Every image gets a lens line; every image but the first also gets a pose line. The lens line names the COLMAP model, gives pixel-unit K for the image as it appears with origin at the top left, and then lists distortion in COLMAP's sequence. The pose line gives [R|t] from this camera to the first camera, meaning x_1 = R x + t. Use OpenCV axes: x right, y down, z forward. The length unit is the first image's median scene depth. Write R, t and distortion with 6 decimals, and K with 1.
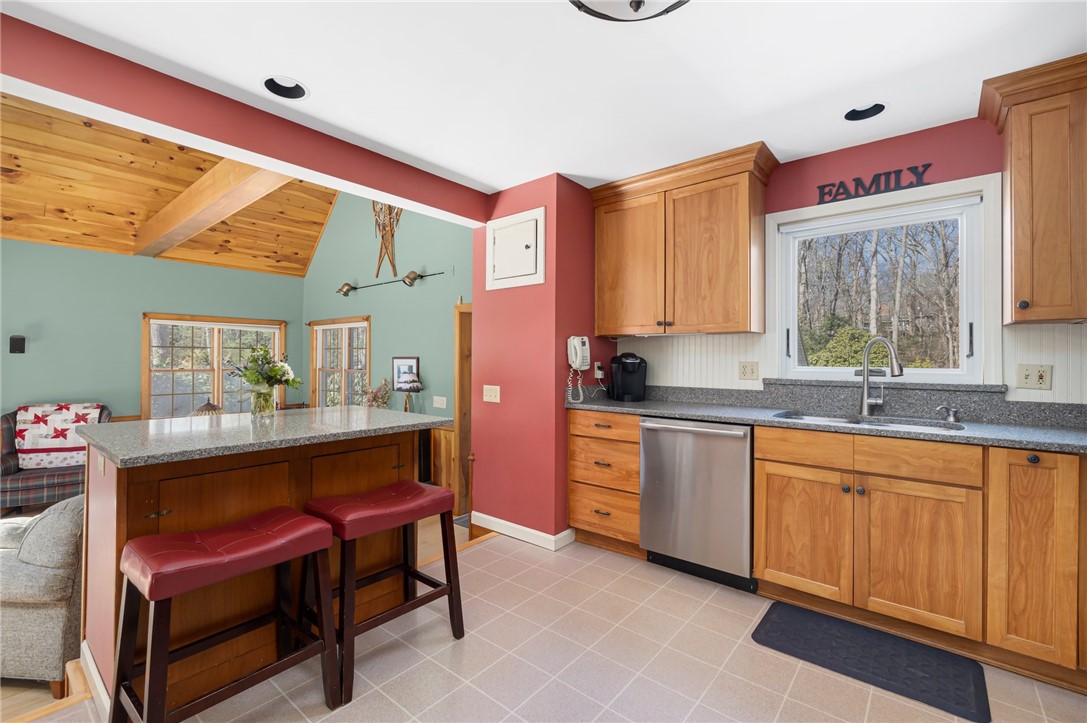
lens RADIAL K [[473.2, 0, 542.1], [0, 473.2, 357.4], [0, 0, 1]] dist [-0.000550, -0.000097]
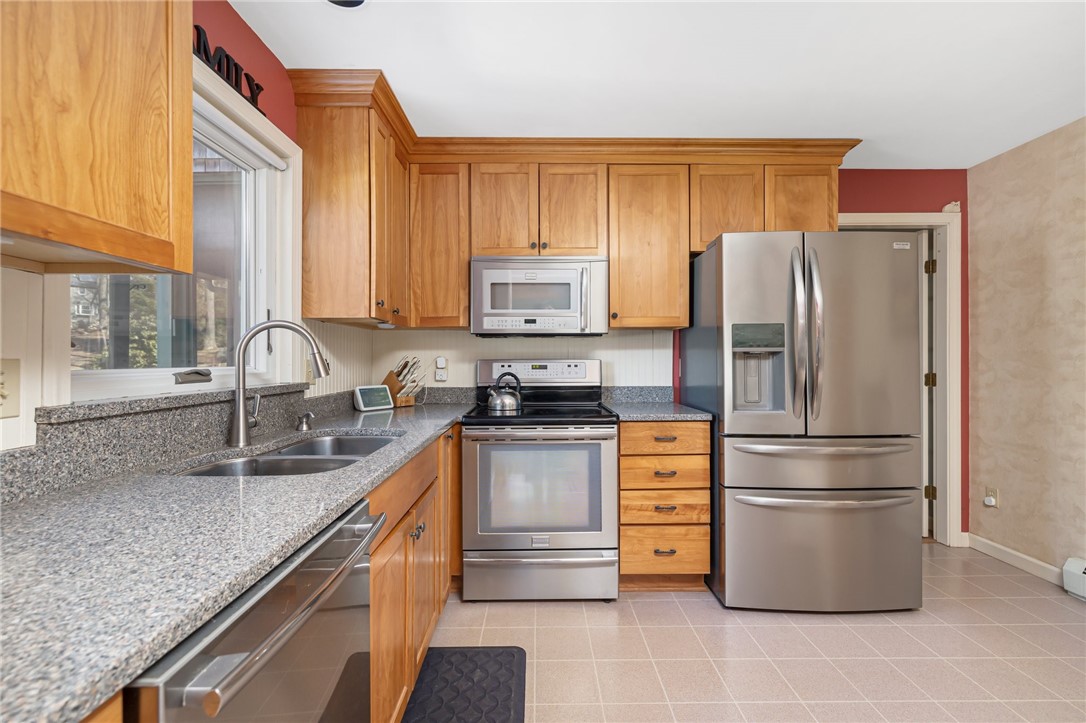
lens RADIAL K [[465.8, 0, 546.7], [0, 465.8, 360.2], [0, 0, 1]] dist [-0.000326, -0.000201]
pose [[-0.655422, -0.006368, 0.755236, -0.014238], [-0.003387, 0.999979, 0.005492, 0.007416], [-0.755255, 0.001042, -0.655430, 1.052730]]
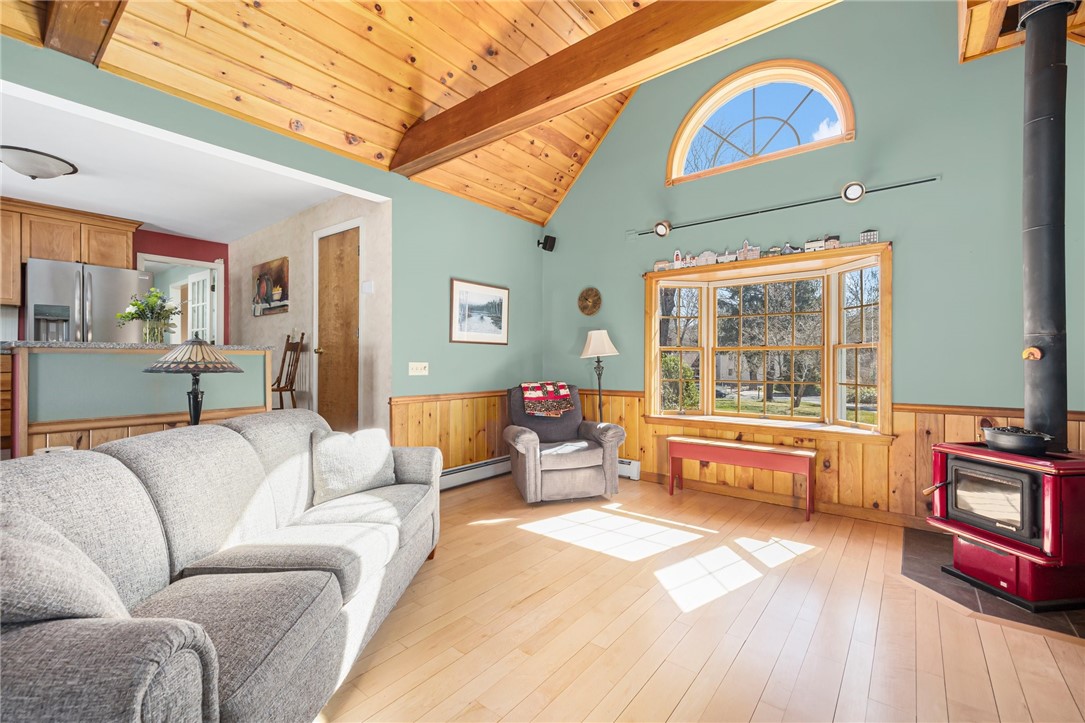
lens RADIAL K [[464.0, 0, 536.9], [0, 464.0, 367.1], [0, 0, 1]] dist [-0.001913, -0.000217]
pose [[-0.999829, -0.007837, -0.016779, -1.380912], [-0.008002, 0.999920, 0.009782, 0.141742], [0.016701, 0.009915, -0.999811, 1.950917]]
